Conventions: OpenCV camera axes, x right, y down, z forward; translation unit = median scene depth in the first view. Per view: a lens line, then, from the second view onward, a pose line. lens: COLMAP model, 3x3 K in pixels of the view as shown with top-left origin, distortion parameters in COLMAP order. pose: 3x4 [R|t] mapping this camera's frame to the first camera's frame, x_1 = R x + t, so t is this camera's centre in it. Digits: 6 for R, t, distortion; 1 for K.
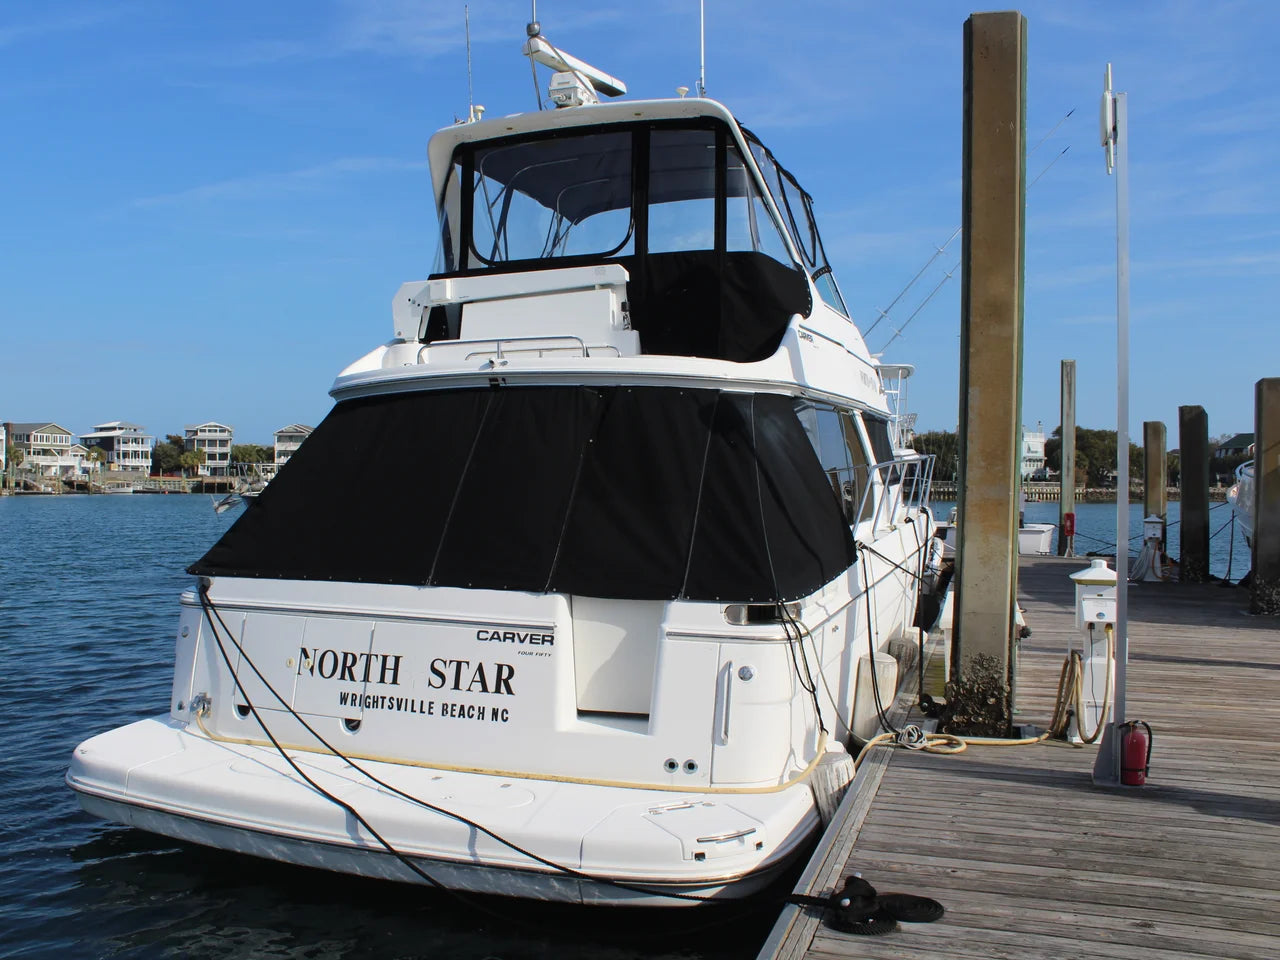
lens RADIAL K [[1196.1, 0, 572.3], [0, 1196.1, 501.8], [0, 0, 1]] dist [-0.163769, 0.150477]
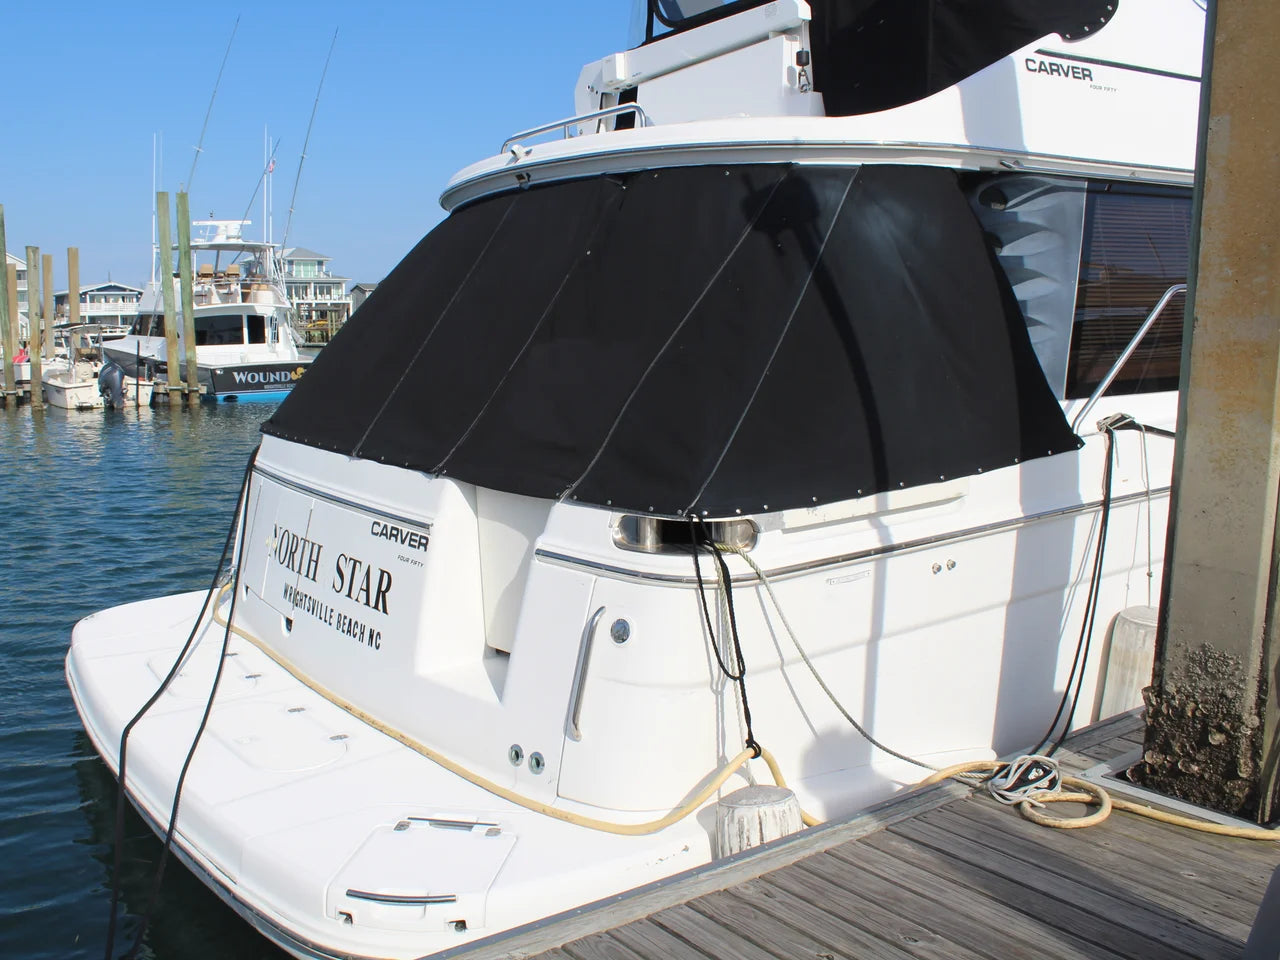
lens RADIAL K [[1196.1, 0, 572.3], [0, 1196.1, 501.8], [0, 0, 1]] dist [-0.163769, 0.150477]
pose [[0.821602, 0.072286, -0.565460, 0.433052], [0.000614, 0.991815, 0.127682, 0.002228], [0.570061, -0.105251, 0.814833, 0.469091]]
